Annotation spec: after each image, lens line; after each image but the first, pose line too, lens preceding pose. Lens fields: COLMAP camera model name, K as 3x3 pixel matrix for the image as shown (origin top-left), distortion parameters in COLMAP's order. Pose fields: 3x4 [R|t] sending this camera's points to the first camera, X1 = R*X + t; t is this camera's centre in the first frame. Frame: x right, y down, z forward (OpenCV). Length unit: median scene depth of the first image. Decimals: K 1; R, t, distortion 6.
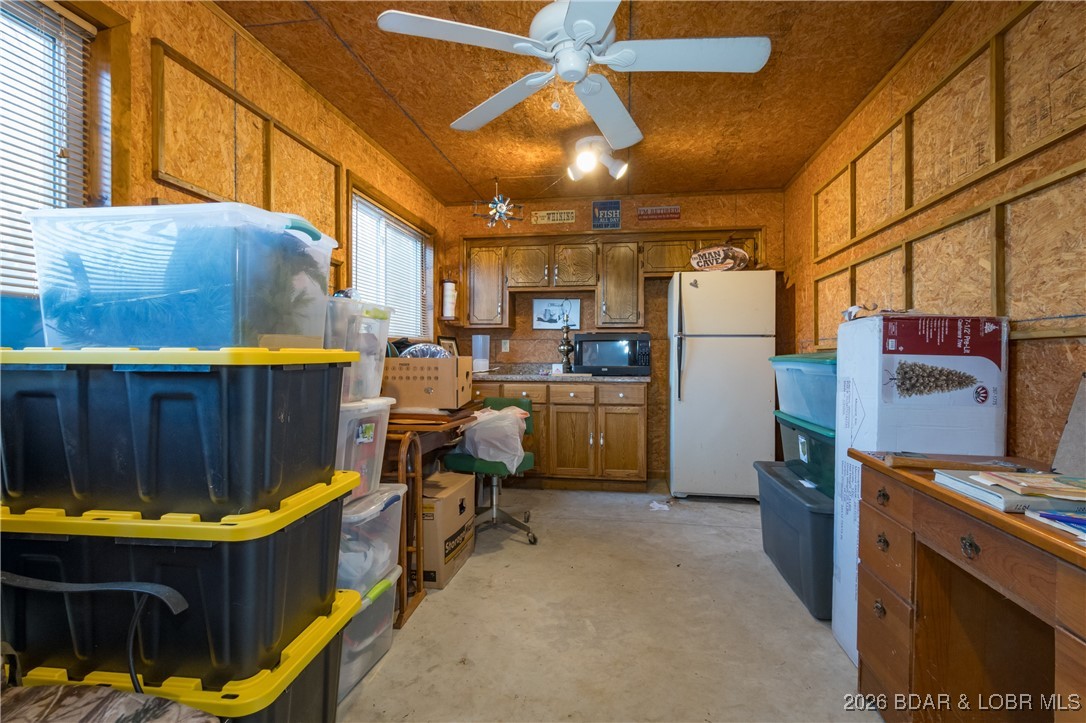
lens RADIAL K [[506.7, 0, 545.8], [0, 506.7, 361.1], [0, 0, 1]] dist [0.003667, -0.000993]
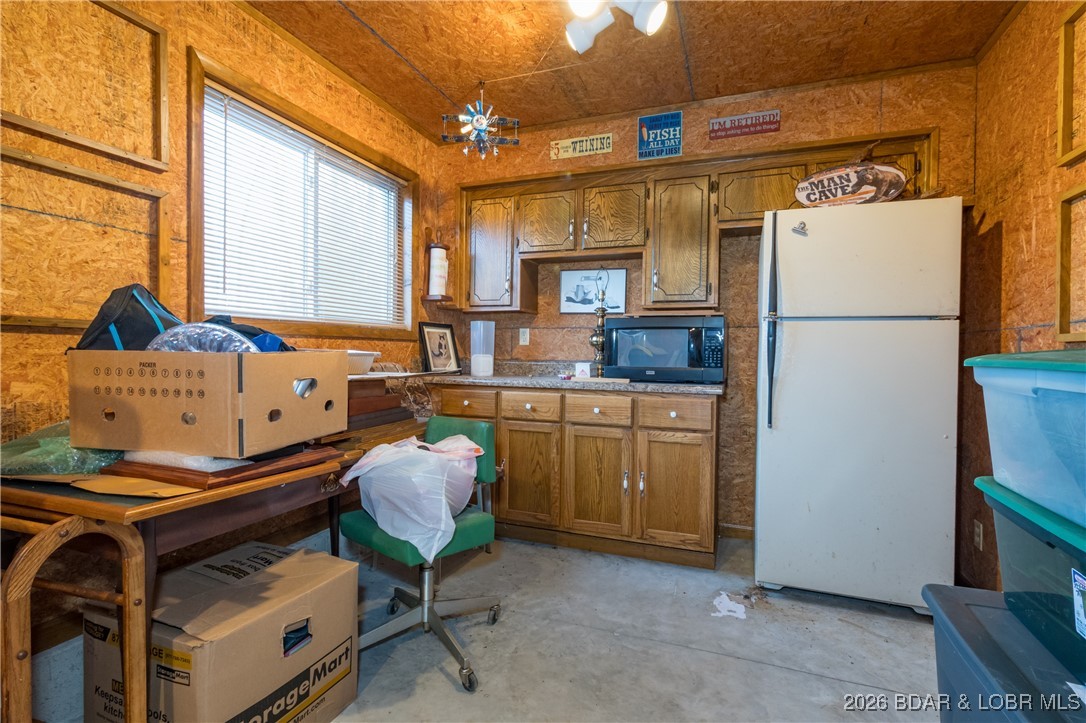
lens RADIAL K [[506.7, 0, 547.4], [0, 506.7, 359.7], [0, 0, 1]] dist [0.003667, -0.000993]
pose [[0.978838, 0.012714, -0.204242, 0.123751], [-0.011209, 0.999901, 0.008522, -0.004105], [0.204331, -0.006052, 0.978883, 0.352665]]
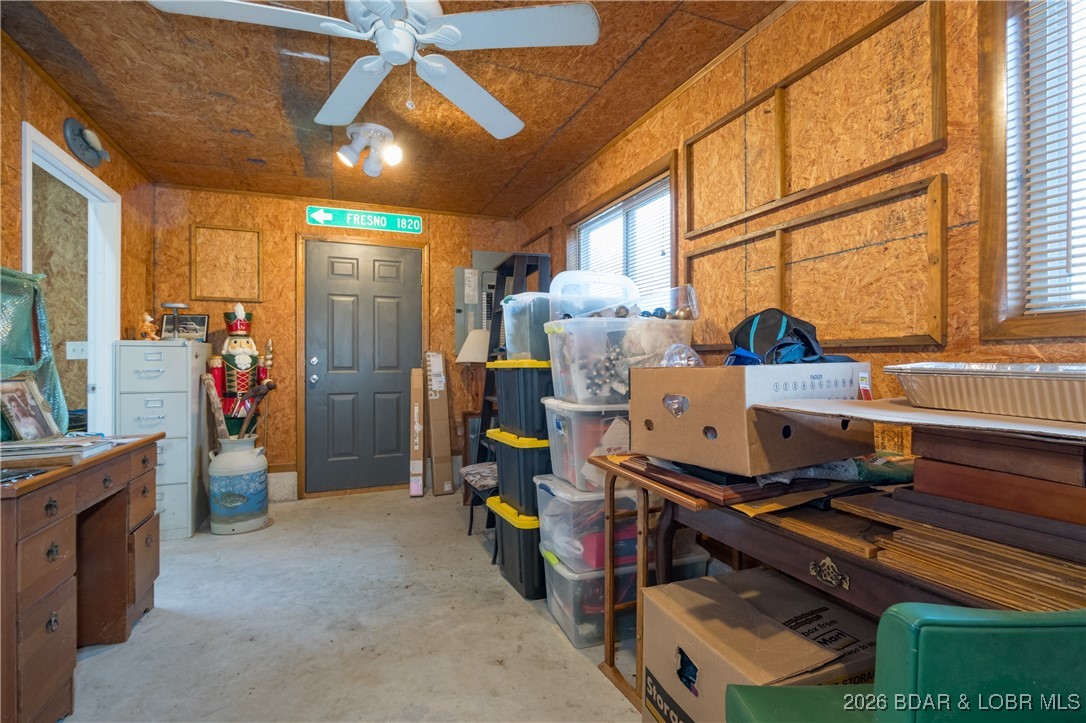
lens RADIAL K [[506.7, 0, 547.5], [0, 506.7, 359.4], [0, 0, 1]] dist [0.003667, -0.000993]
pose [[-0.853907, -0.003296, -0.520415, 0.133356], [-0.003491, 0.999994, -0.000606, -0.009131], [0.520413, 0.001299, -0.853914, 0.879348]]
